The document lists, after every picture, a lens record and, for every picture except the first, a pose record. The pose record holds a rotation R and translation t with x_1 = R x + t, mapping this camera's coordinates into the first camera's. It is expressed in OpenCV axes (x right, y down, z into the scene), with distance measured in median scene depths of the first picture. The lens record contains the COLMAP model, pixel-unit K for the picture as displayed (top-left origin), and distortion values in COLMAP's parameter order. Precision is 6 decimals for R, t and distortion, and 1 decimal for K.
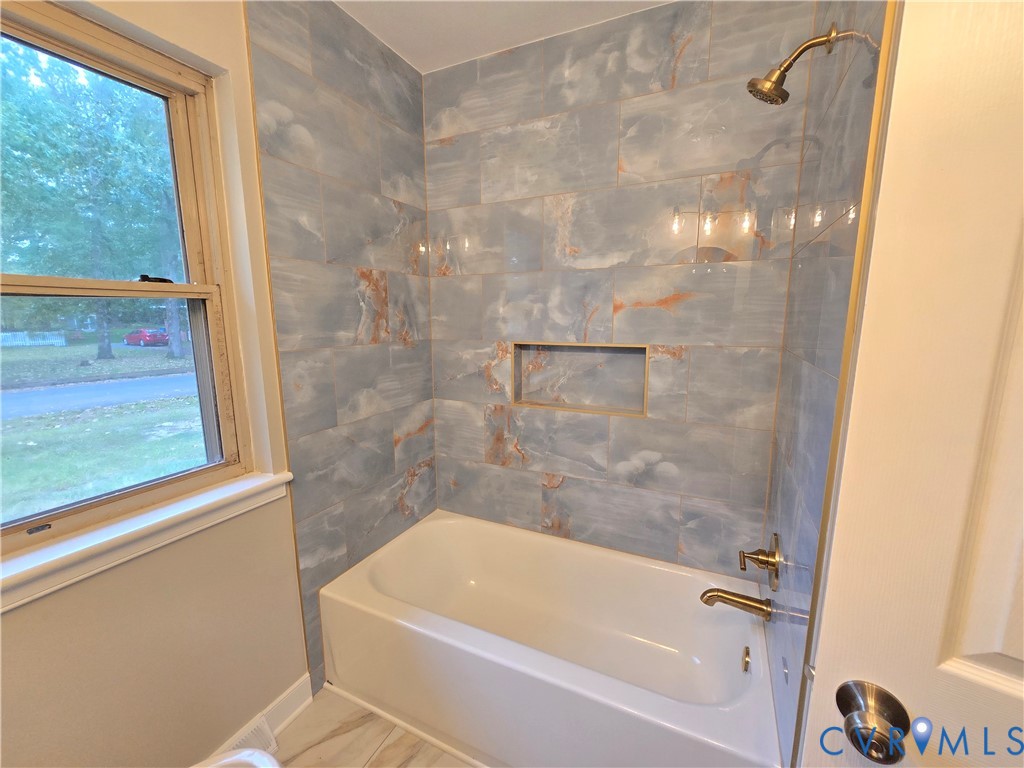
lens RADIAL K [[418.8, 0, 515.5], [0, 418.8, 385.4], [0, 0, 1]] dist [-0.001753, -0.000916]
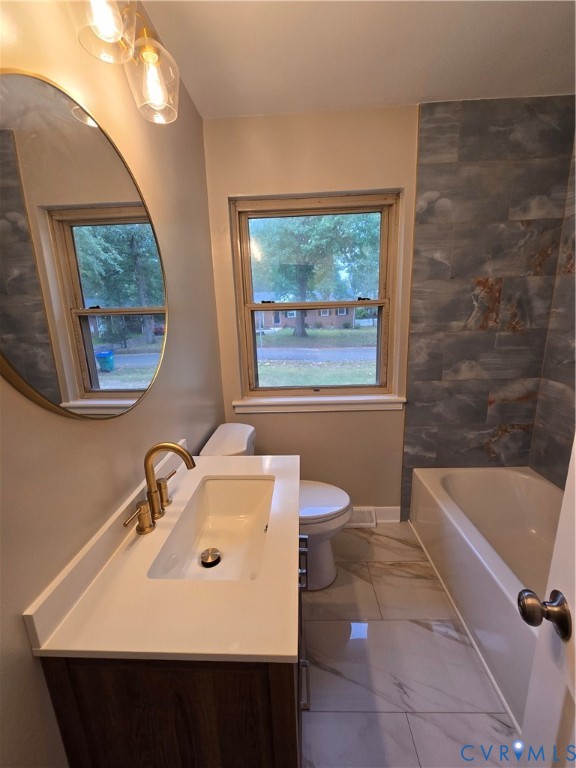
lens RADIAL K [[314.1, 0, 288.0], [0, 314.1, 384.0], [0, 0, 1]] dist [-0.001753, -0.000916]
pose [[0.405757, 0.185343, -0.894991, 0.412990], [-0.115152, 0.981787, 0.151111, -0.004557], [0.906698, 0.041746, 0.419710, -0.056206]]
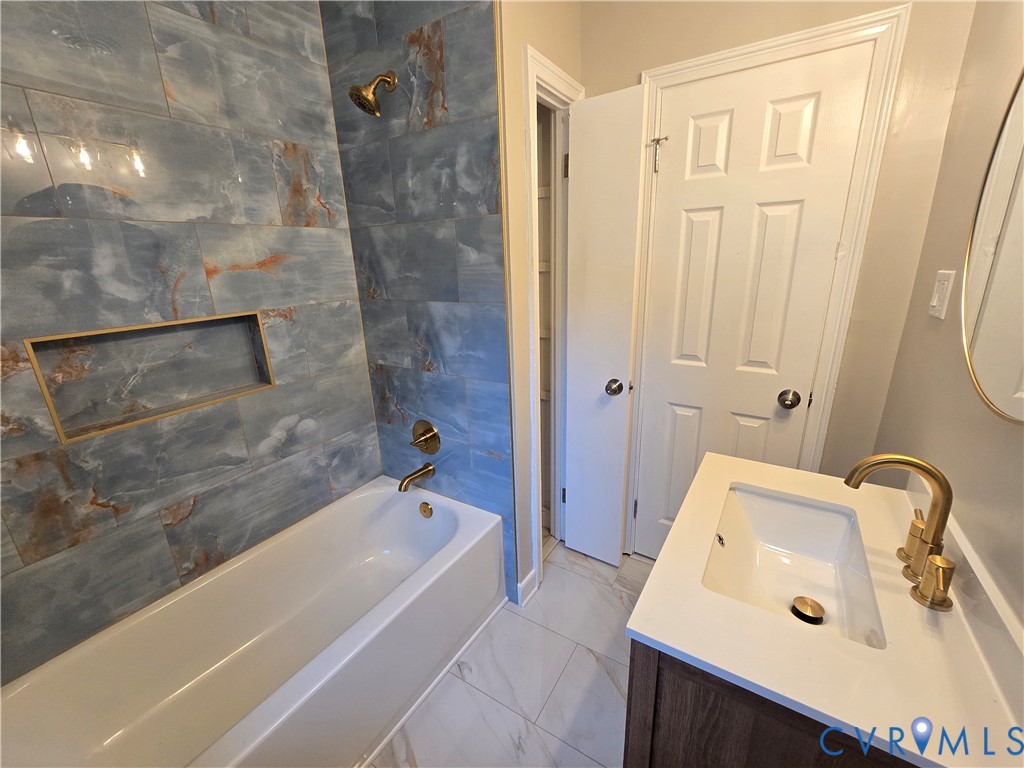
lens RADIAL K [[418.8, 0, 515.5], [0, 418.8, 385.4], [0, 0, 1]] dist [-0.001753, -0.000916]
pose [[0.119781, -0.290850, 0.949241, -0.530783], [0.198108, 0.943898, 0.264214, -0.068762], [-0.972834, 0.156405, 0.170681, 0.282430]]
